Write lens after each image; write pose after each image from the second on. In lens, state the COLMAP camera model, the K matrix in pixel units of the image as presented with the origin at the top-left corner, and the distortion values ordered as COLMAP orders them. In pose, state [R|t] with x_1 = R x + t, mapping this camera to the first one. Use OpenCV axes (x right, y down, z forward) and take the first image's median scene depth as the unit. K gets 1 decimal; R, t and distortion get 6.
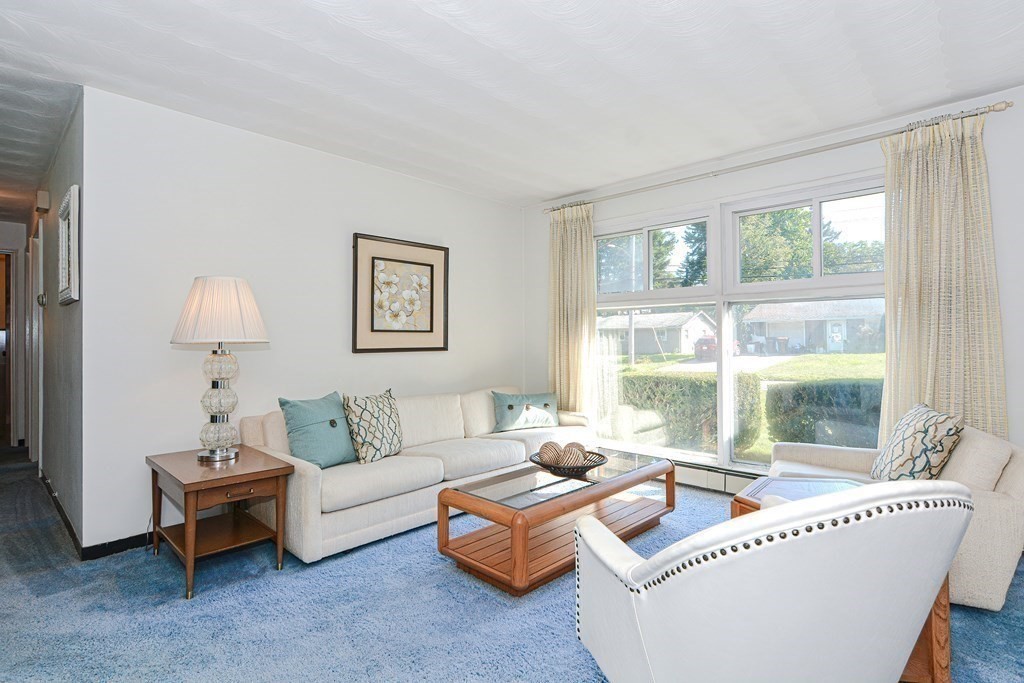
lens RADIAL K [[512.5, 0, 517.7], [0, 512.5, 342.5], [0, 0, 1]] dist [-0.015819, 0.005185]
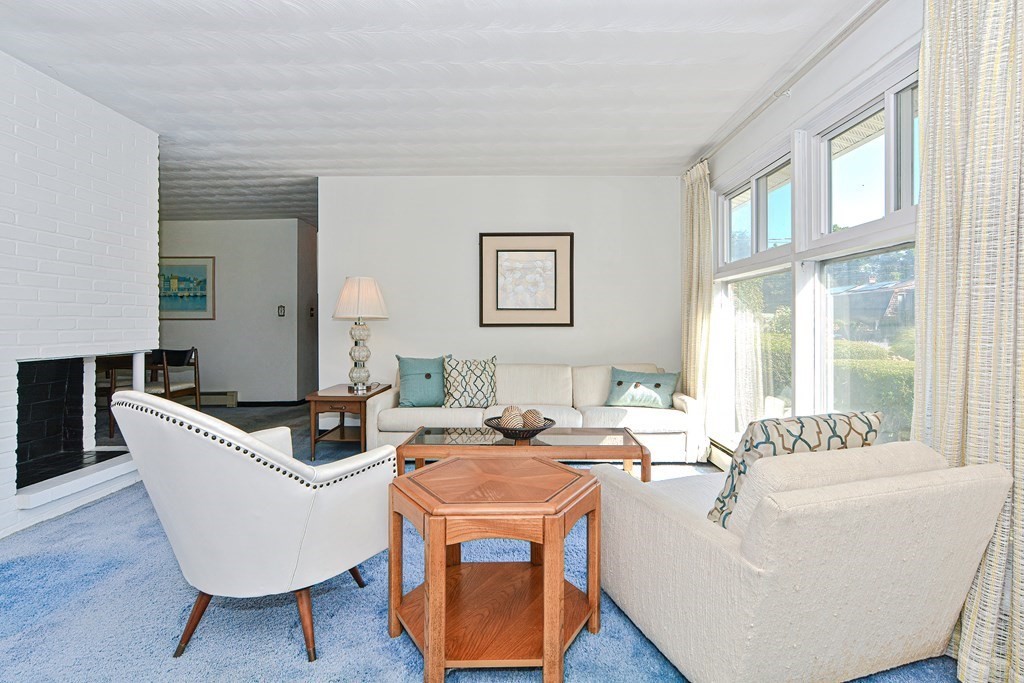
lens RADIAL K [[512.5, 0, 511.7], [0, 512.5, 332.3], [0, 0, 1]] dist [-0.015819, 0.005185]
pose [[0.664534, 0.009532, -0.747197, 0.674635], [-0.005763, 0.999954, 0.007631, 0.023261], [0.747236, -0.000765, 0.664558, 0.203353]]
